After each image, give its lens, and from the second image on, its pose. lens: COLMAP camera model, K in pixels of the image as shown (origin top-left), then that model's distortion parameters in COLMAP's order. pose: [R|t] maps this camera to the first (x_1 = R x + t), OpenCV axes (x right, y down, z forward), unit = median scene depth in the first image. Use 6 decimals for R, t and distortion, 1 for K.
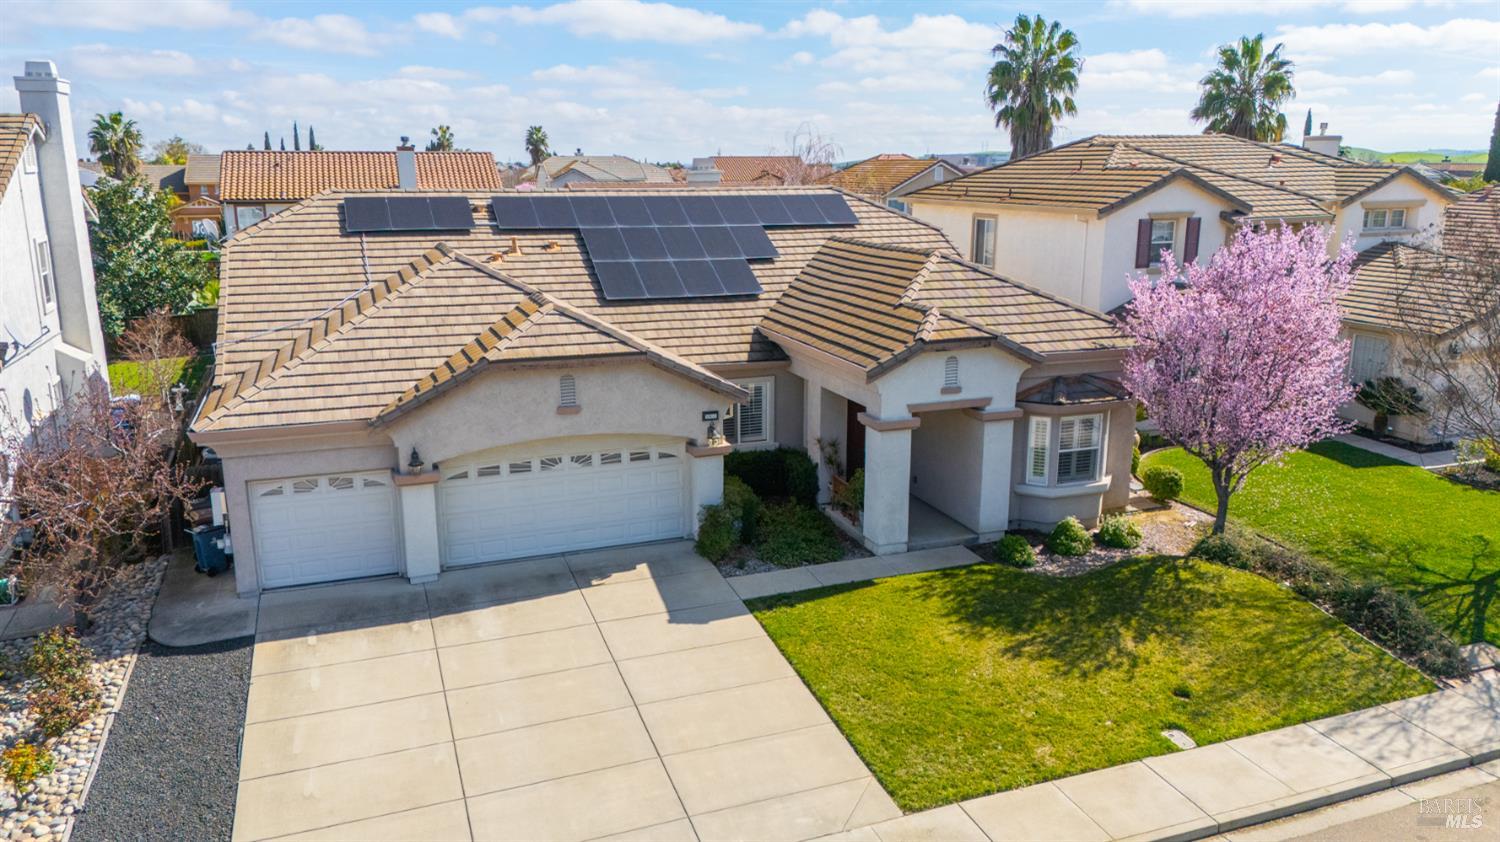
lens RADIAL K [[1099.6, 0, 751.4], [0, 1099.6, 415.4], [0, 0, 1]] dist [0.081923, -0.074742]
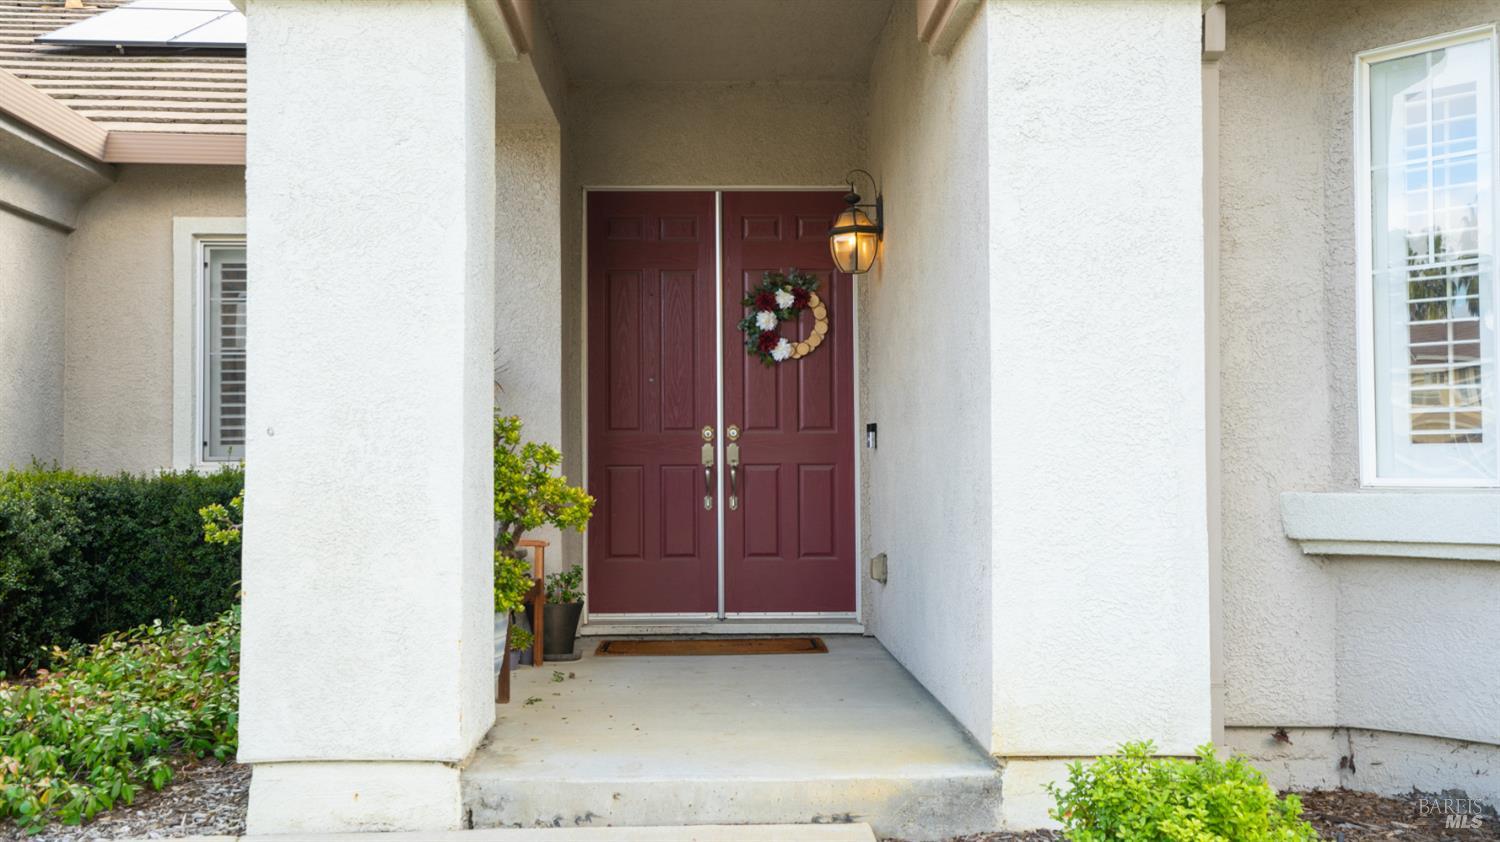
lens RADIAL K [[1419.5, 0, 757.6], [0, 1419.5, 420.6], [0, 0, 1]] dist [0.072997, 0.000000]
pose [[0.948280, -0.018732, -0.316883, 0.251324], [-0.065505, 0.965224, -0.253084, 0.120319], [0.310604, 0.260752, 0.914075, 0.845741]]
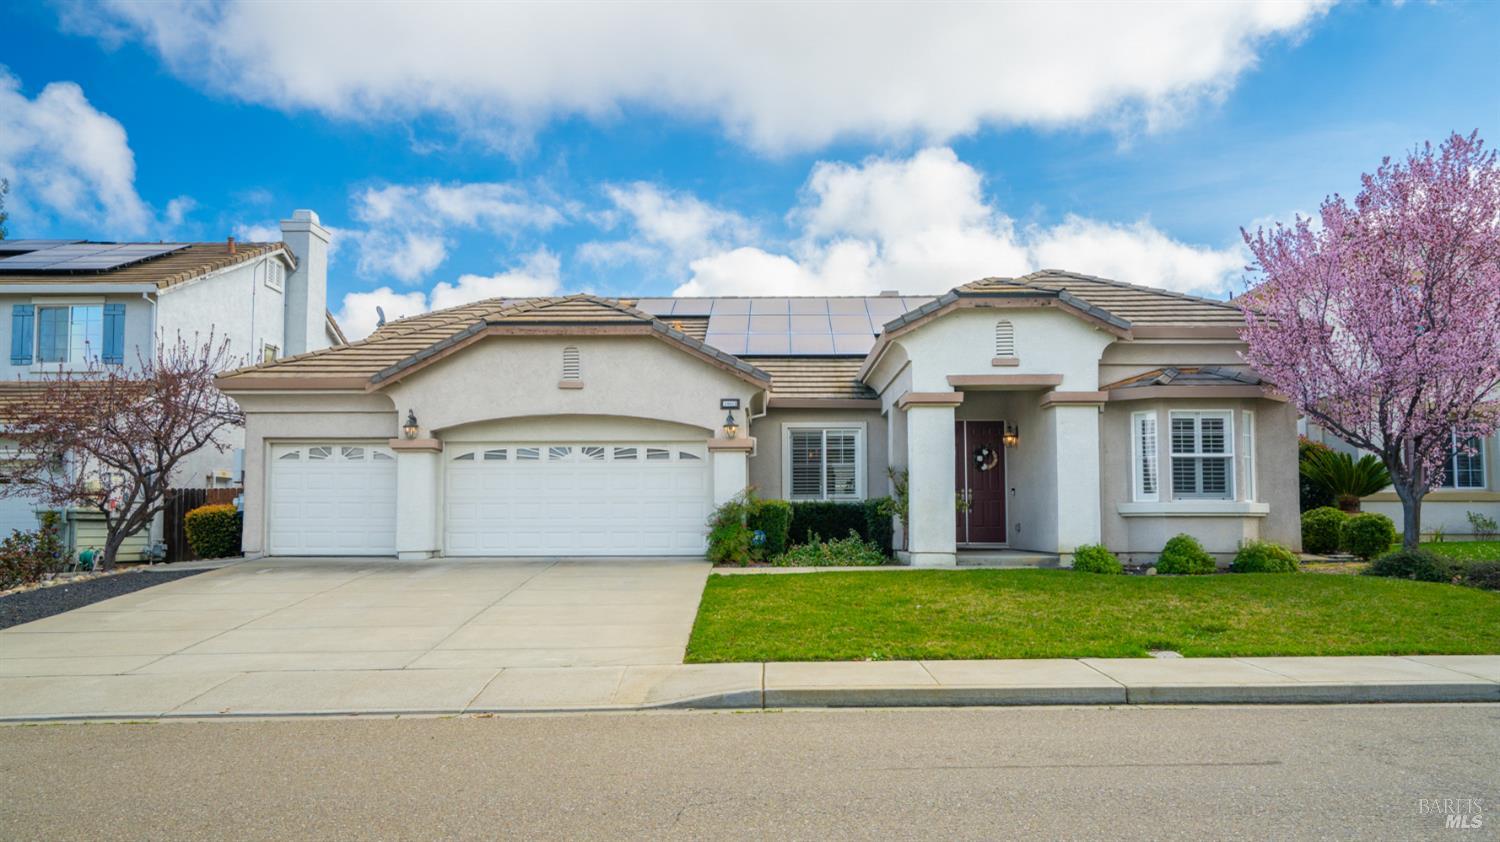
lens RADIAL K [[1106.5, 0, 750.4], [0, 1106.5, 449.9], [0, 0, 1]] dist [0.000975, 0.044237]
pose [[0.933406, -0.026190, -0.357866, 0.300130], [-0.080737, 0.956430, -0.280578, 0.288633], [0.349622, 0.290786, 0.890622, 0.222500]]
